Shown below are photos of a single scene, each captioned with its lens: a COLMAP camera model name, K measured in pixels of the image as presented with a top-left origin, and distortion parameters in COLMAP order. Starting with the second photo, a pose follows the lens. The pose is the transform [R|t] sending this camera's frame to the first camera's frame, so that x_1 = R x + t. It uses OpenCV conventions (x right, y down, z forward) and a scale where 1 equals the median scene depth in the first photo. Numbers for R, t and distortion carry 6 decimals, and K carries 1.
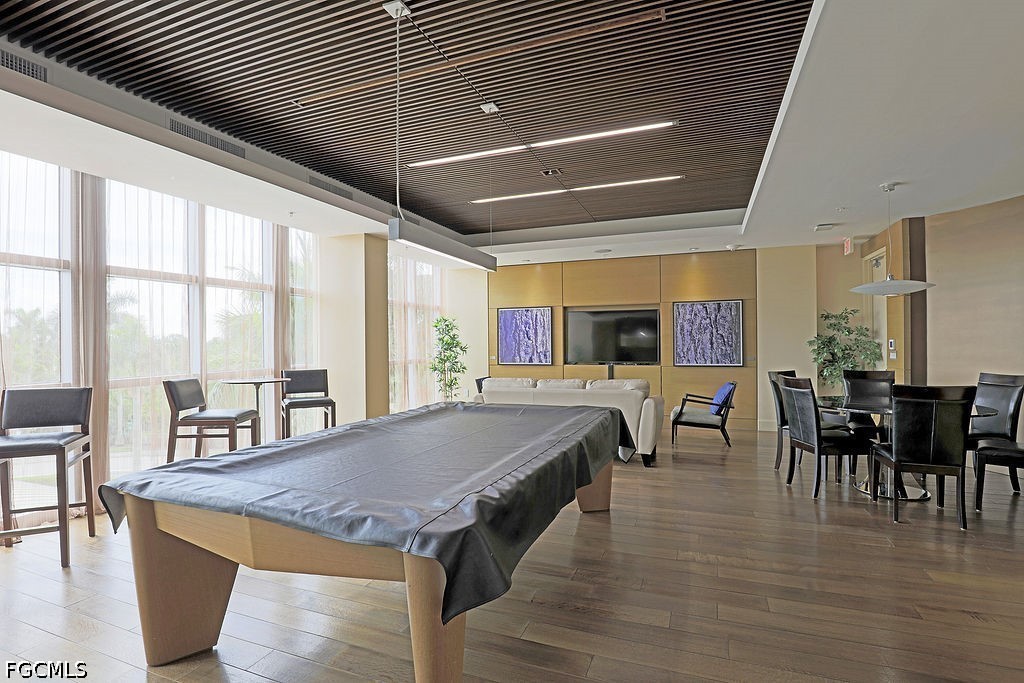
lens RADIAL K [[492.7, 0, 514.7], [0, 492.7, 341.7], [0, 0, 1]] dist [-0.023155, 0.000708]
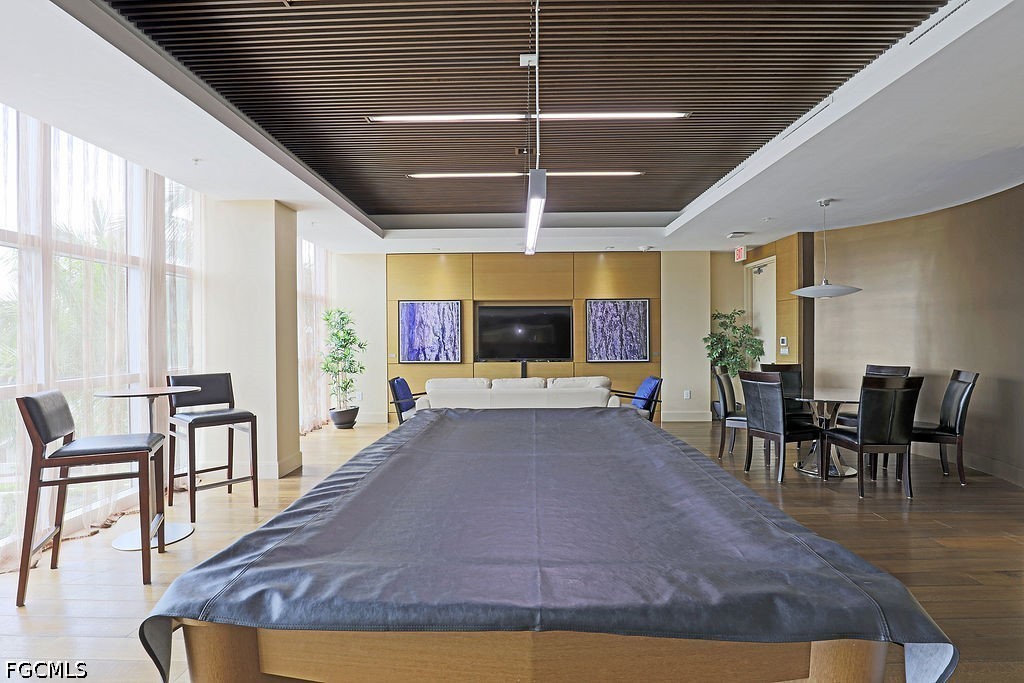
lens RADIAL K [[492.7, 0, 510.6], [0, 492.7, 343.0], [0, 0, 1]] dist [-0.023155, 0.000708]
pose [[0.938636, -0.000475, 0.344910, -0.188829], [-0.002585, 0.999961, 0.008412, 0.001586], [-0.344901, -0.008787, 0.938598, 0.110168]]
